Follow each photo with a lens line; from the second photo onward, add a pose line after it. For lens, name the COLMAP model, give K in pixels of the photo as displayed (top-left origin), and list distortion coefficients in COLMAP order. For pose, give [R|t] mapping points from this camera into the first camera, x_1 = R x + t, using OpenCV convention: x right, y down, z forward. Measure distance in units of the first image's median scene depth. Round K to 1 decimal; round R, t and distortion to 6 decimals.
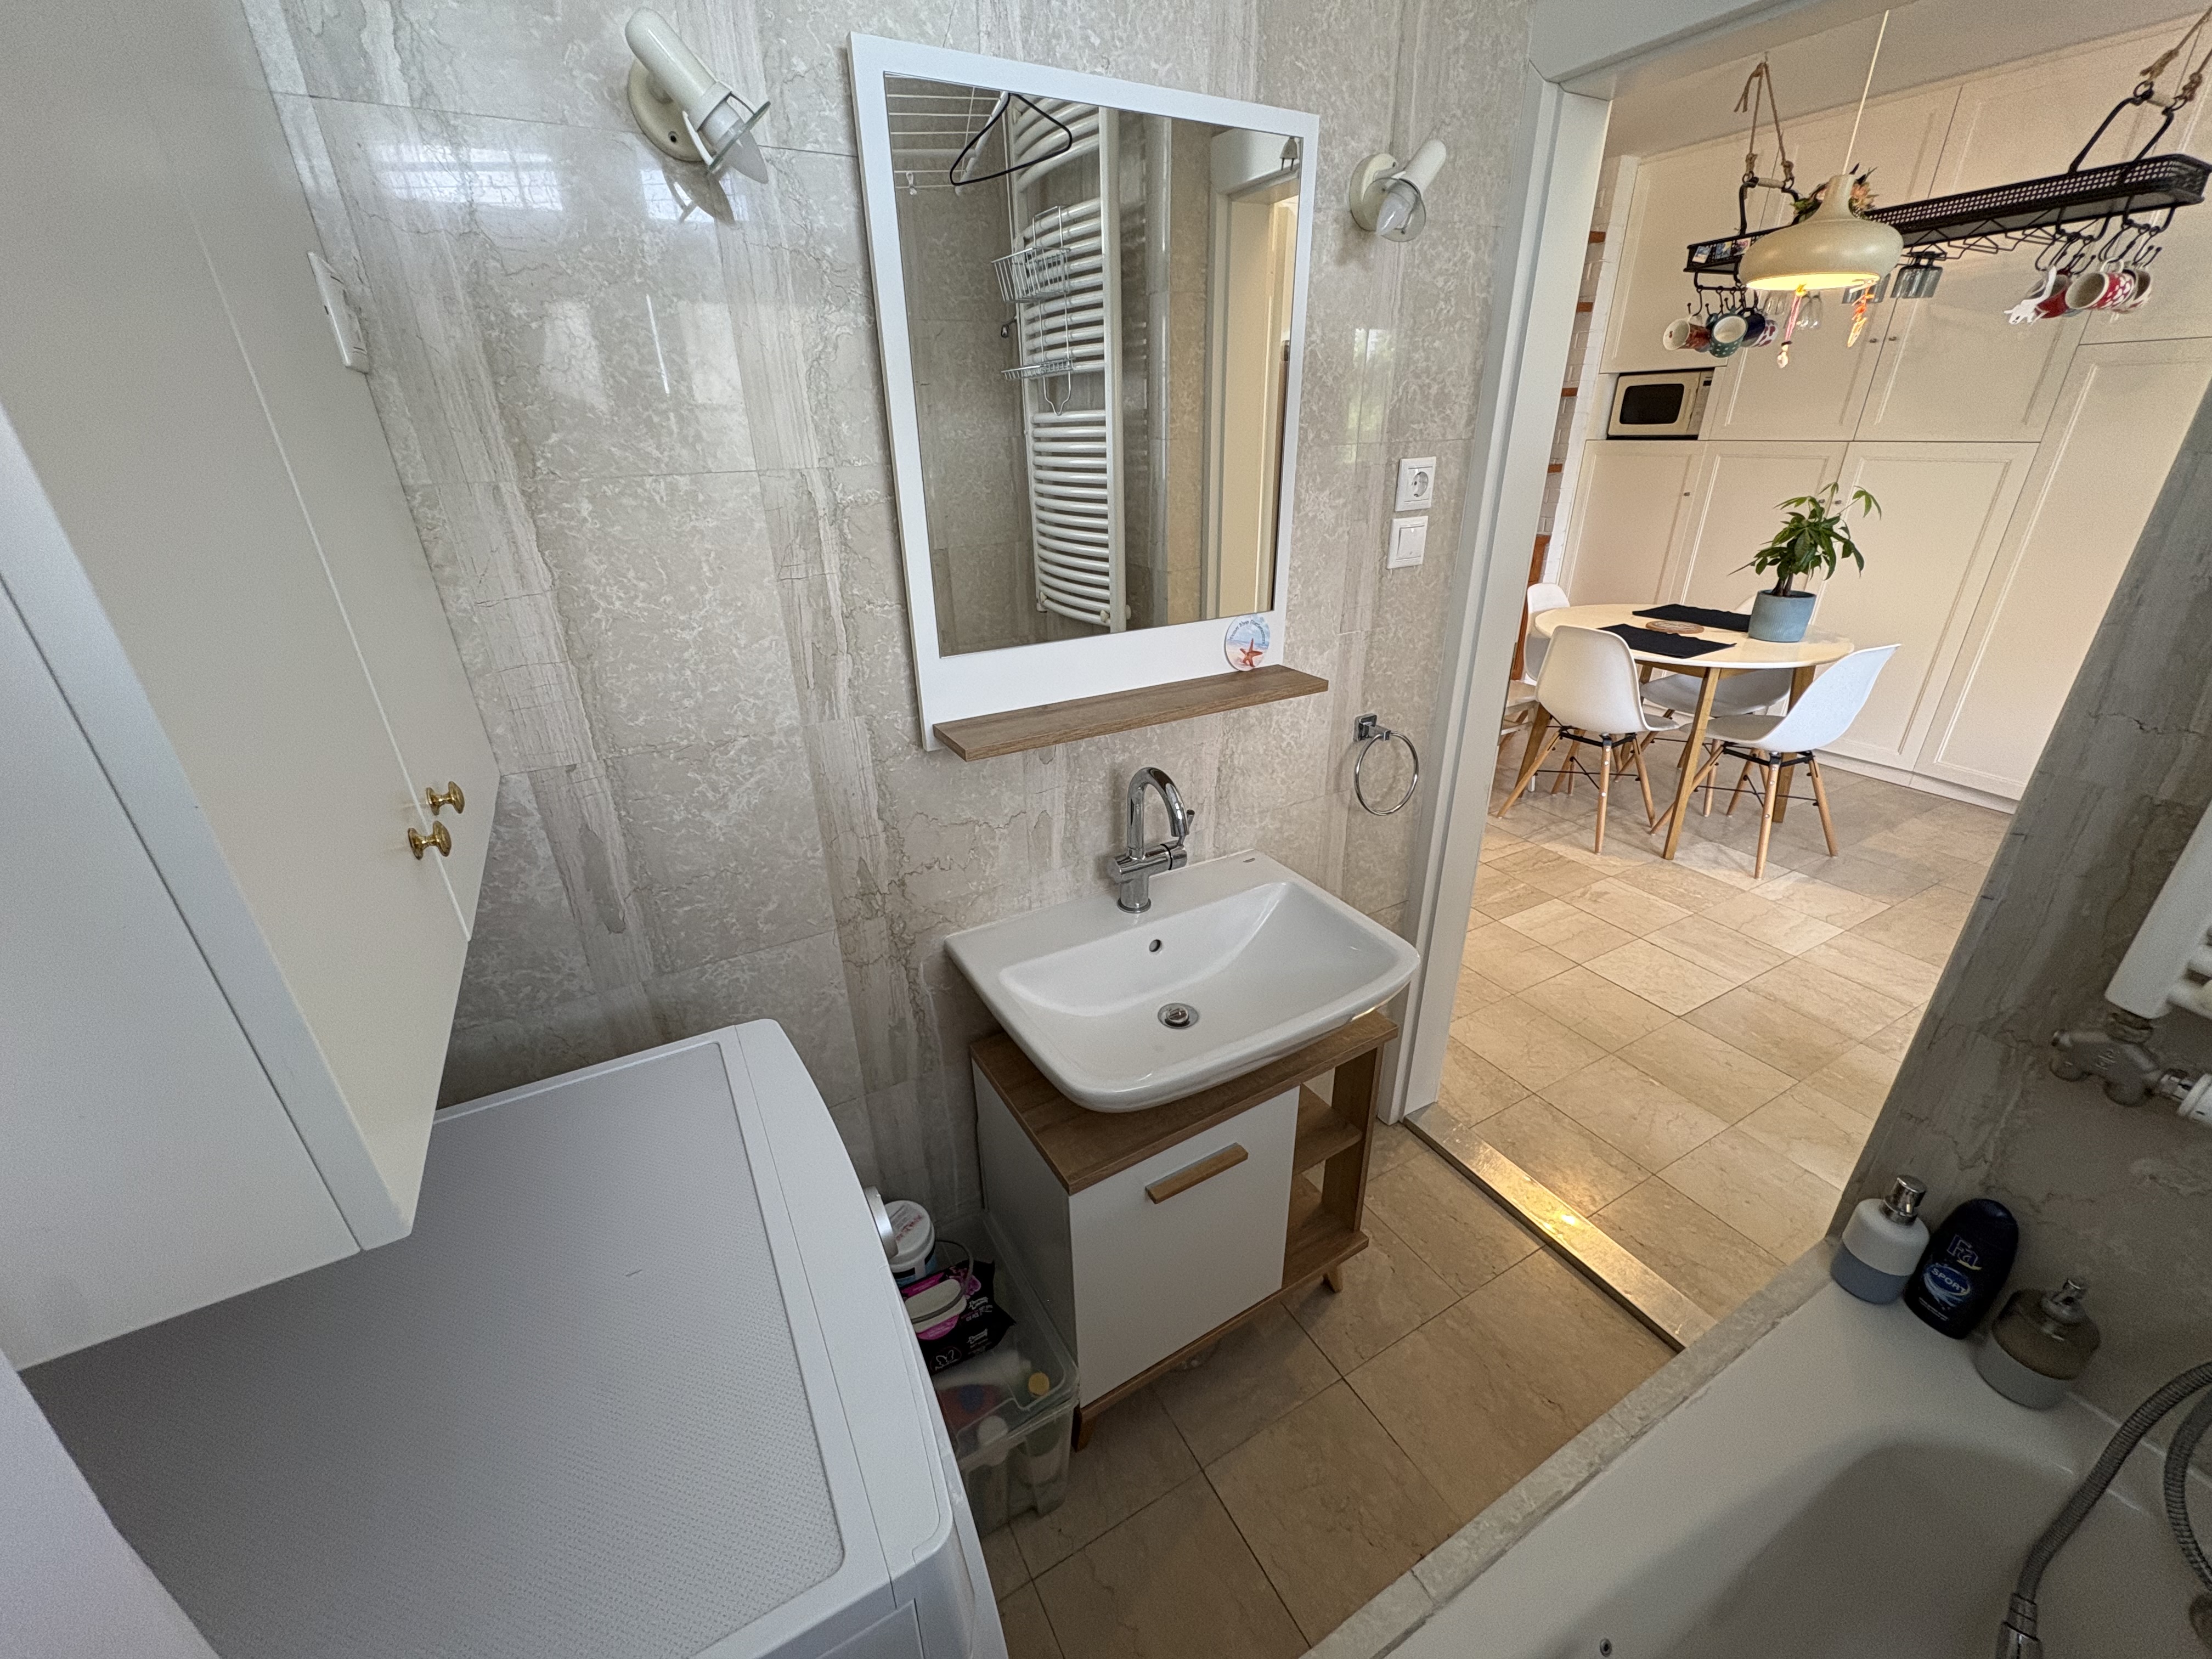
lens RADIAL K [[879.5, 0, 1100.8], [0, 879.5, 828.0], [0, 0, 1]] dist [-0.000102, 0.000174]
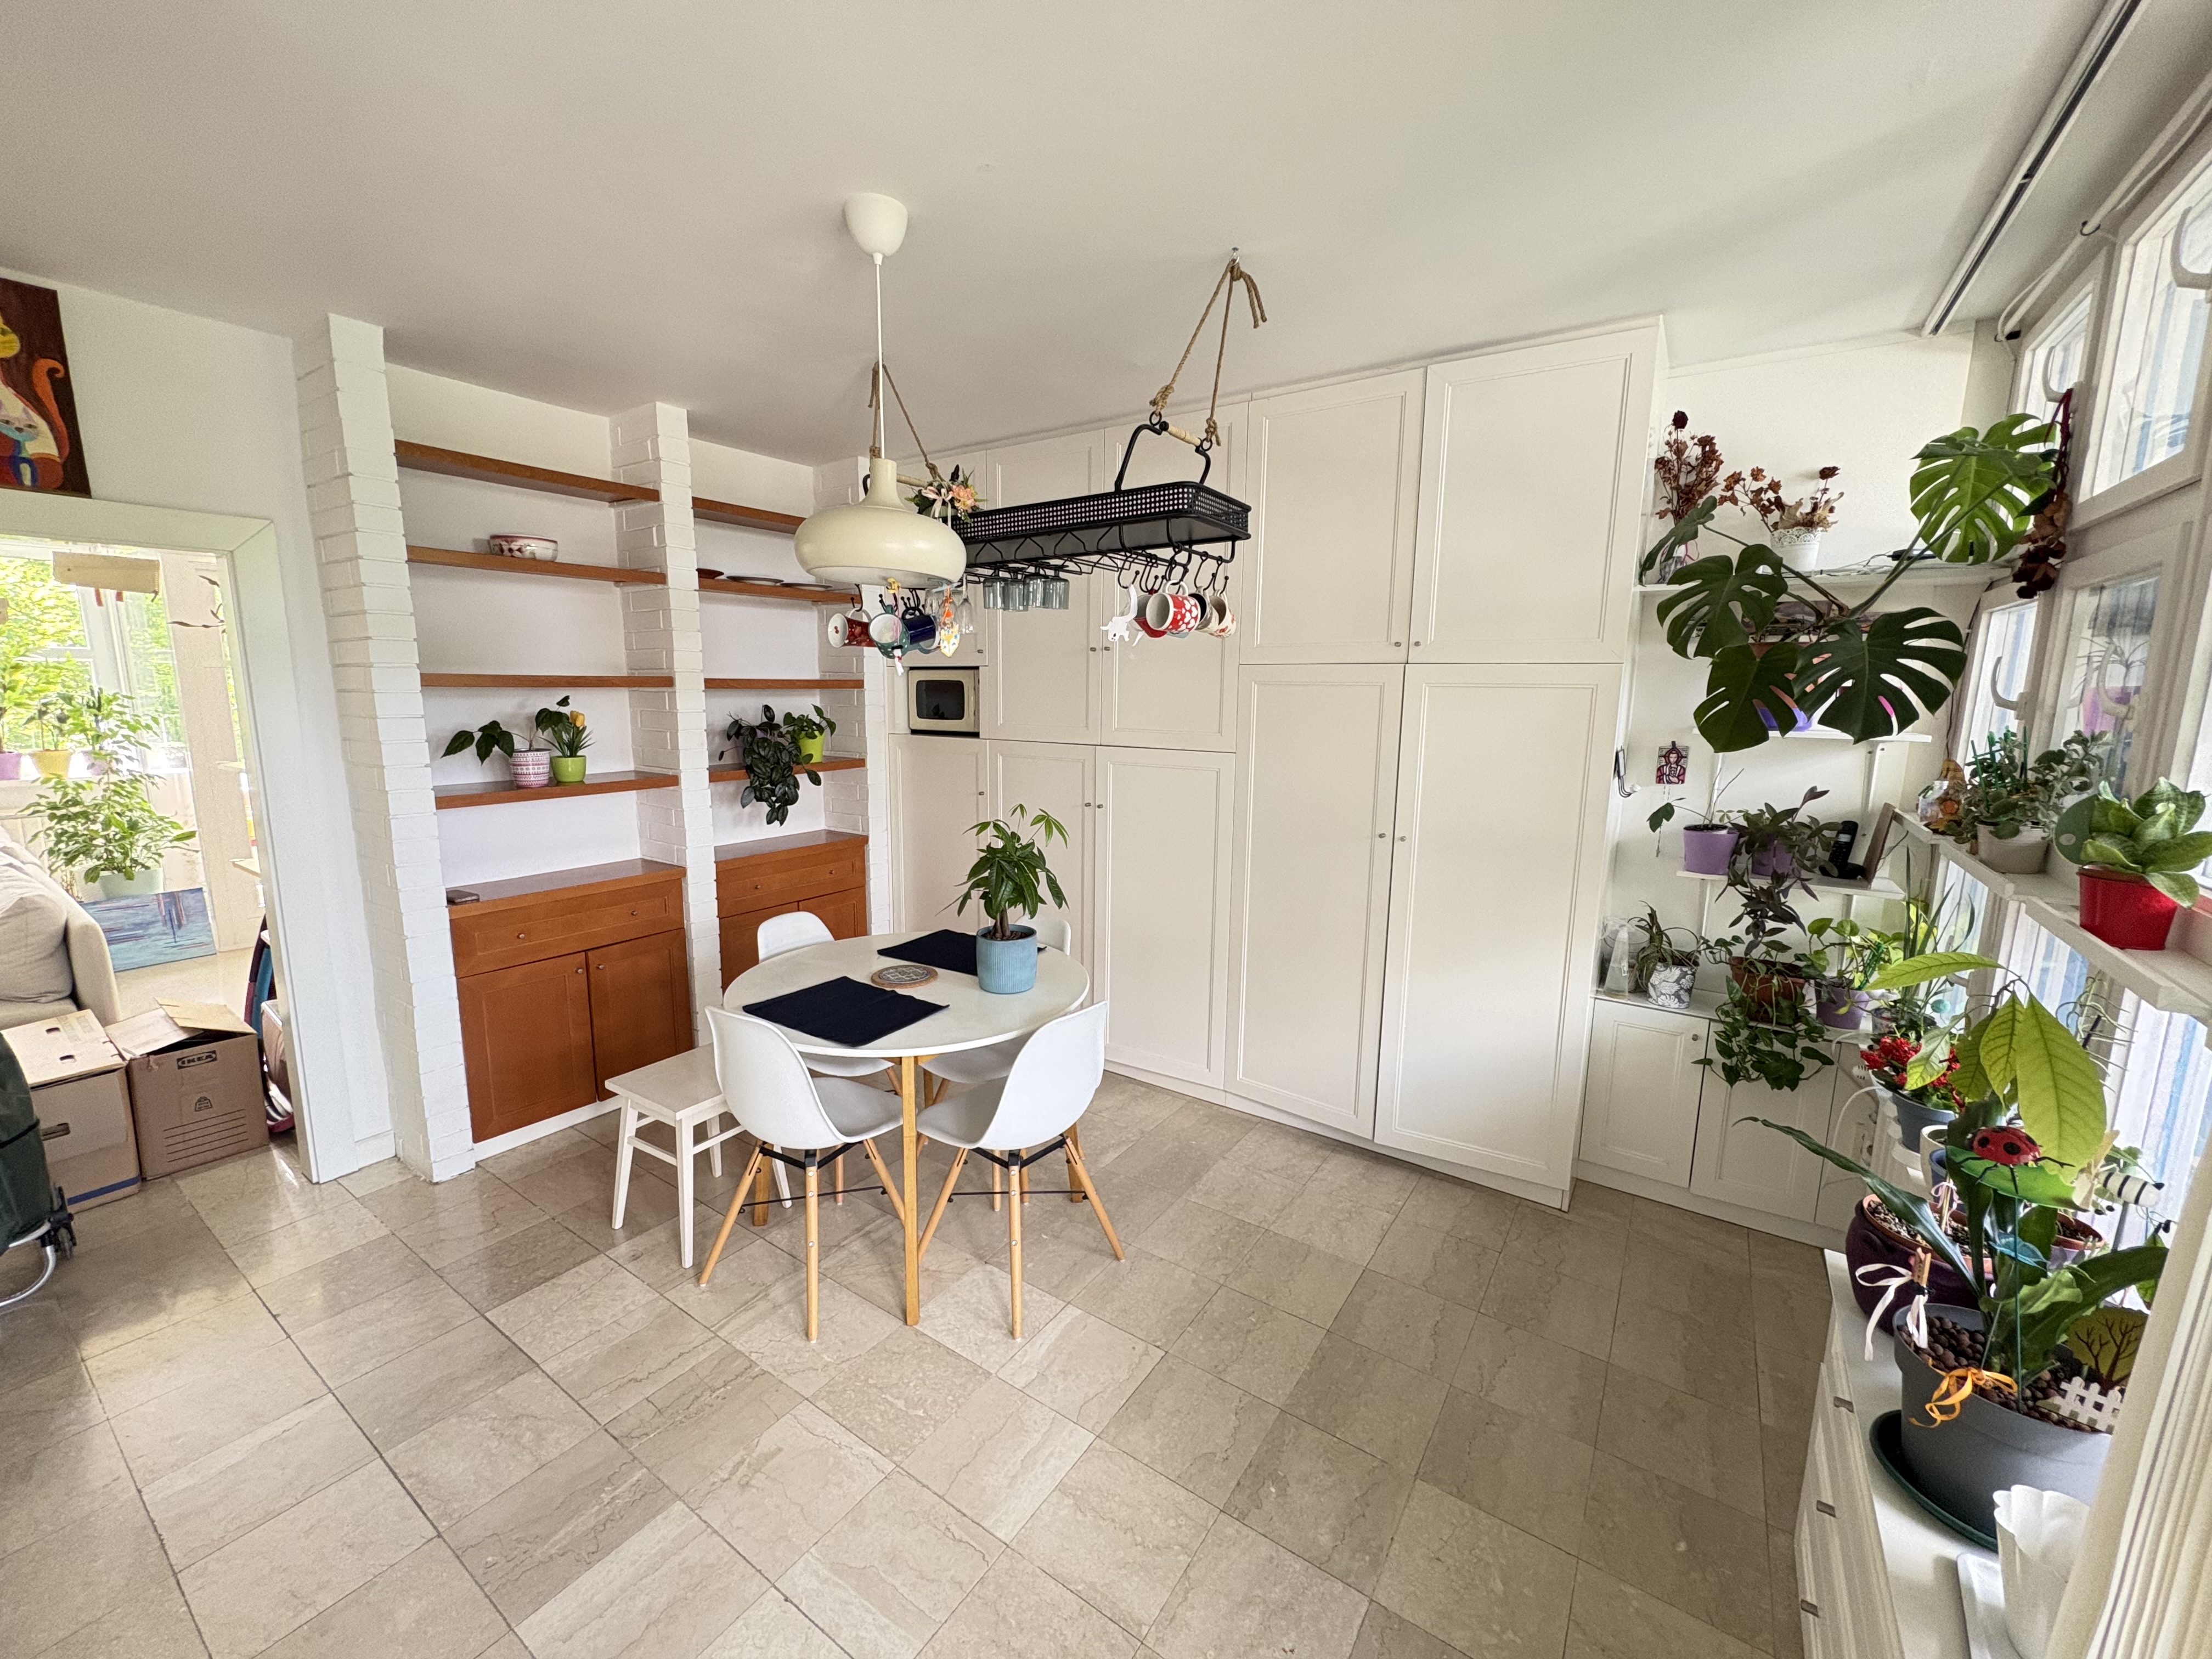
lens RADIAL K [[882.2, 0, 1100.5], [0, 882.2, 828.2], [0, 0, 1]] dist [0.000195, 0.000540]
pose [[0.889837, -0.041100, 0.454424, 0.501763], [0.163714, 0.958378, -0.233900, -0.157043], [-0.425897, 0.282528, 0.859529, 0.249544]]
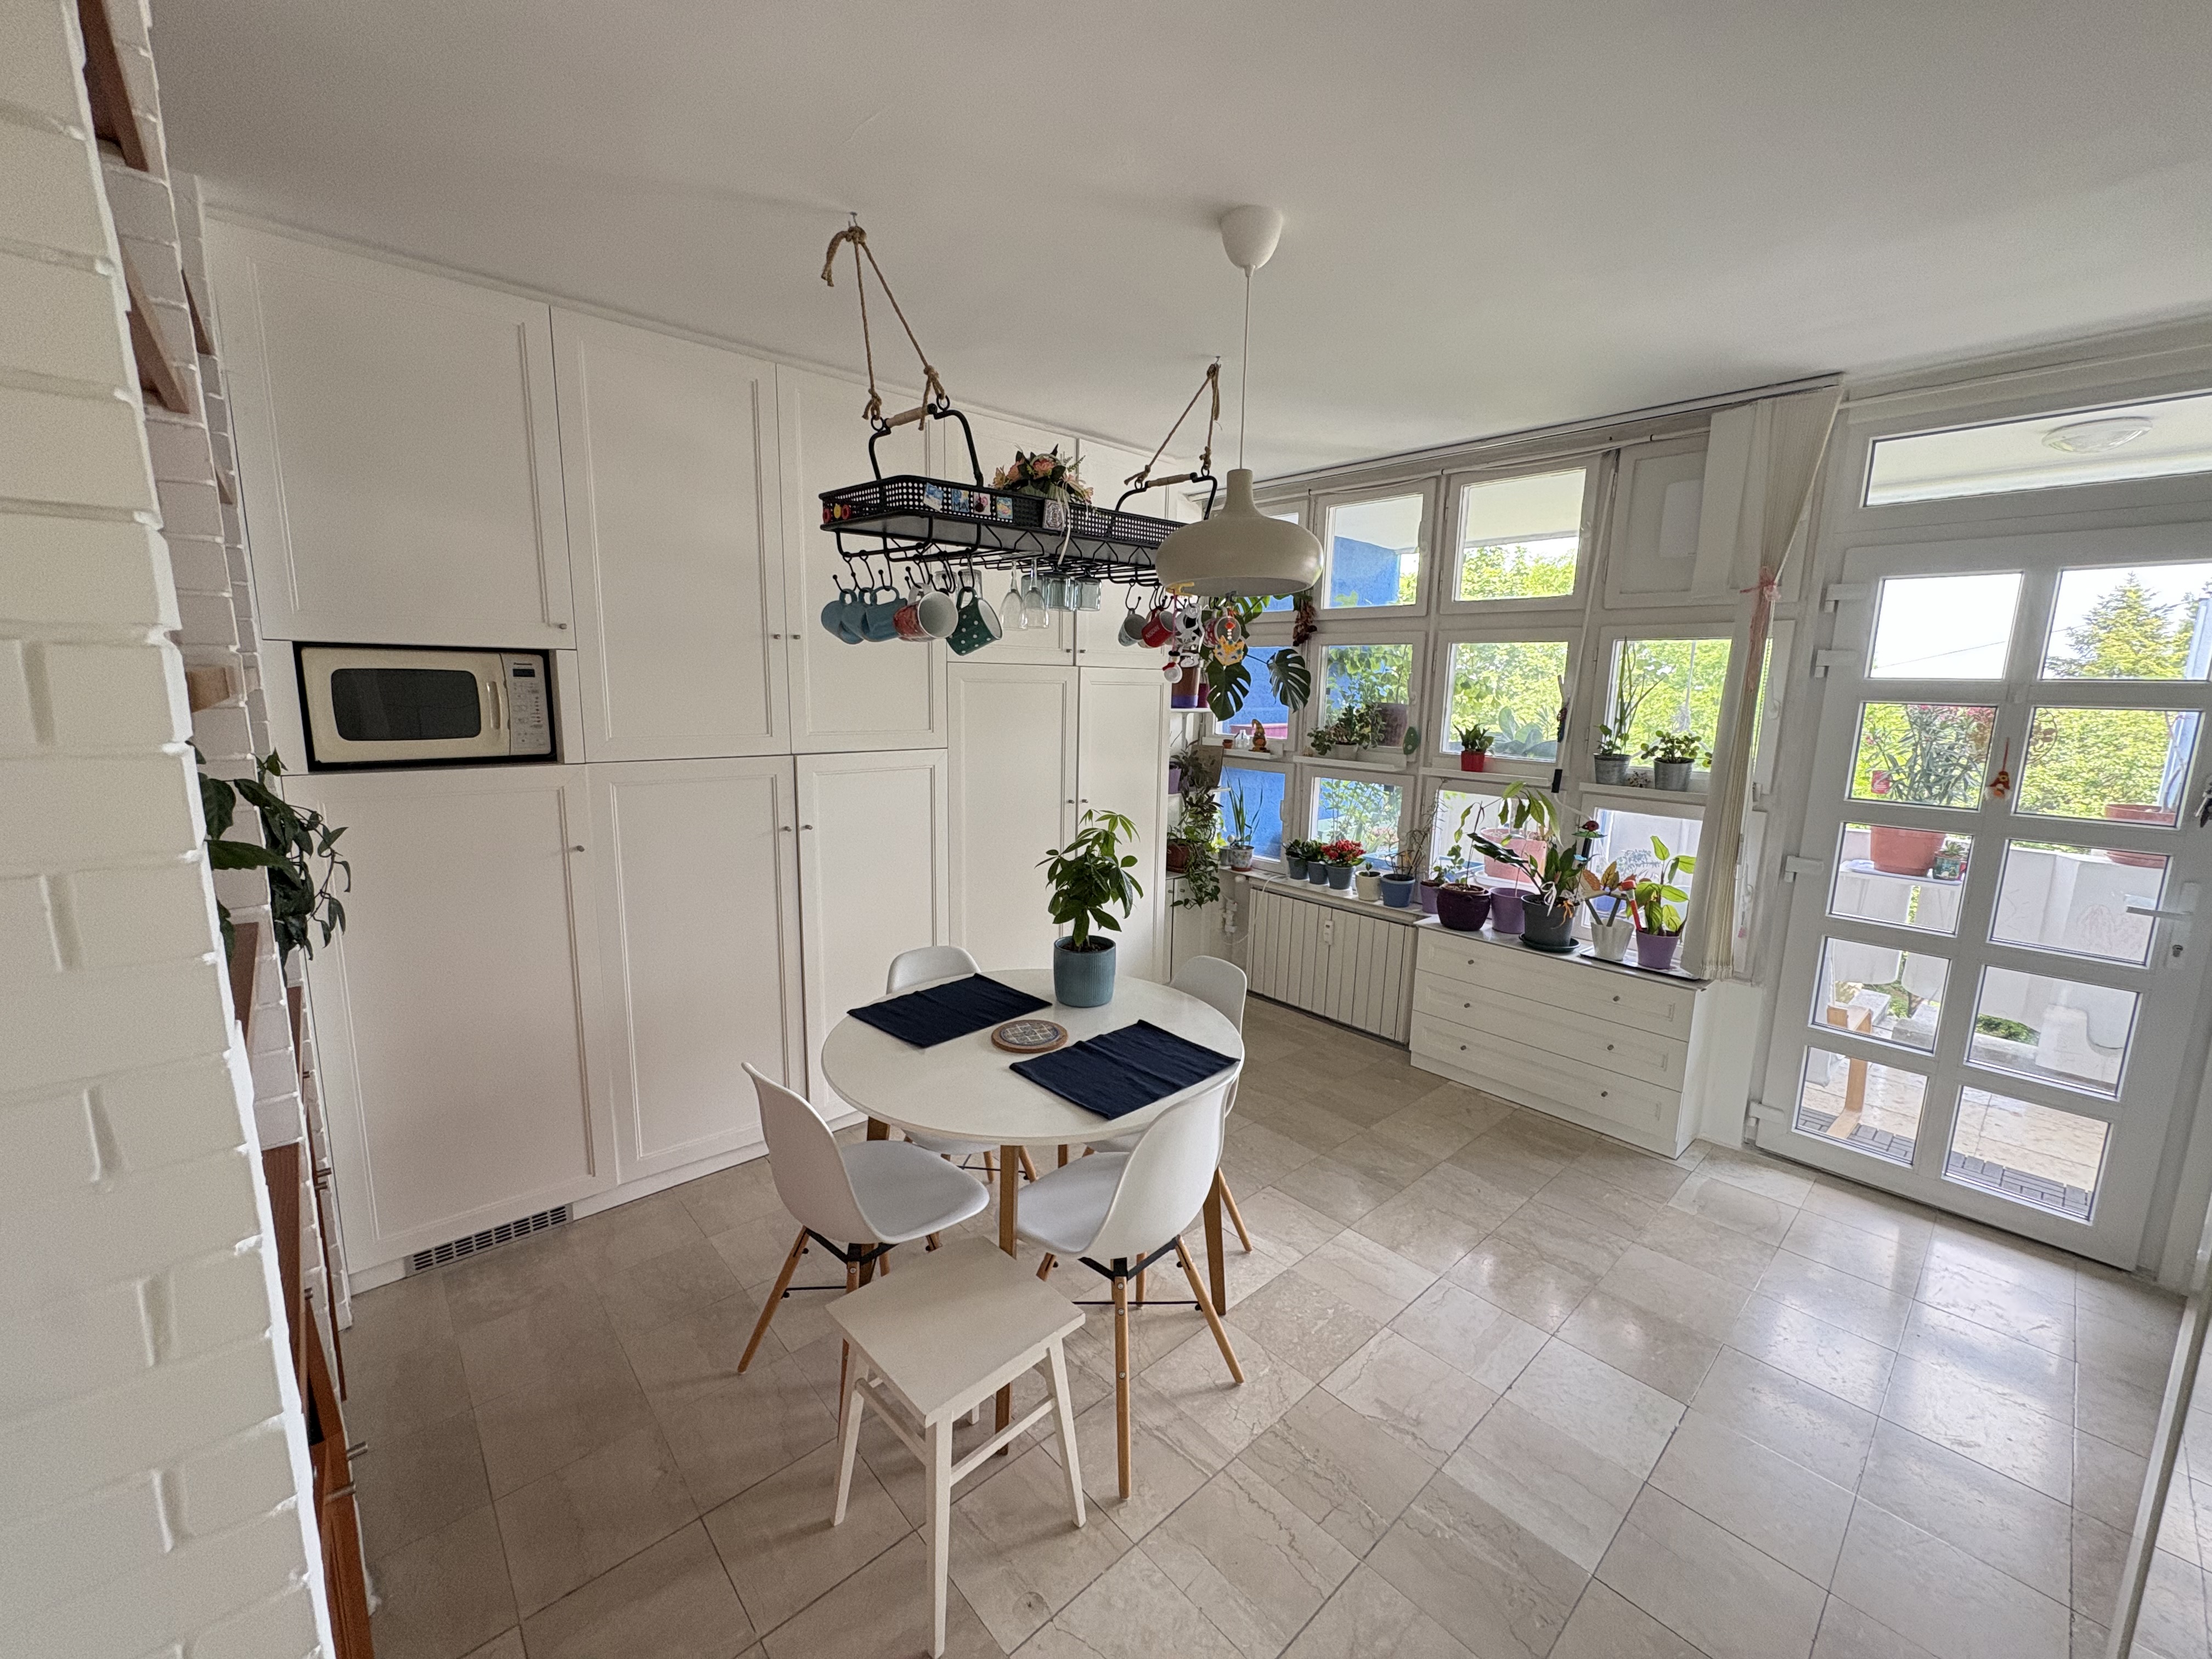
lens RADIAL K [[882.2, 0, 1100.5], [0, 882.2, 828.2], [0, 0, 1]] dist [0.000195, 0.000540]
pose [[-0.226588, -0.142600, 0.963495, 0.041465], [0.399126, 0.888759, 0.225403, -0.533293], [-0.888457, 0.435629, -0.144467, 1.069513]]
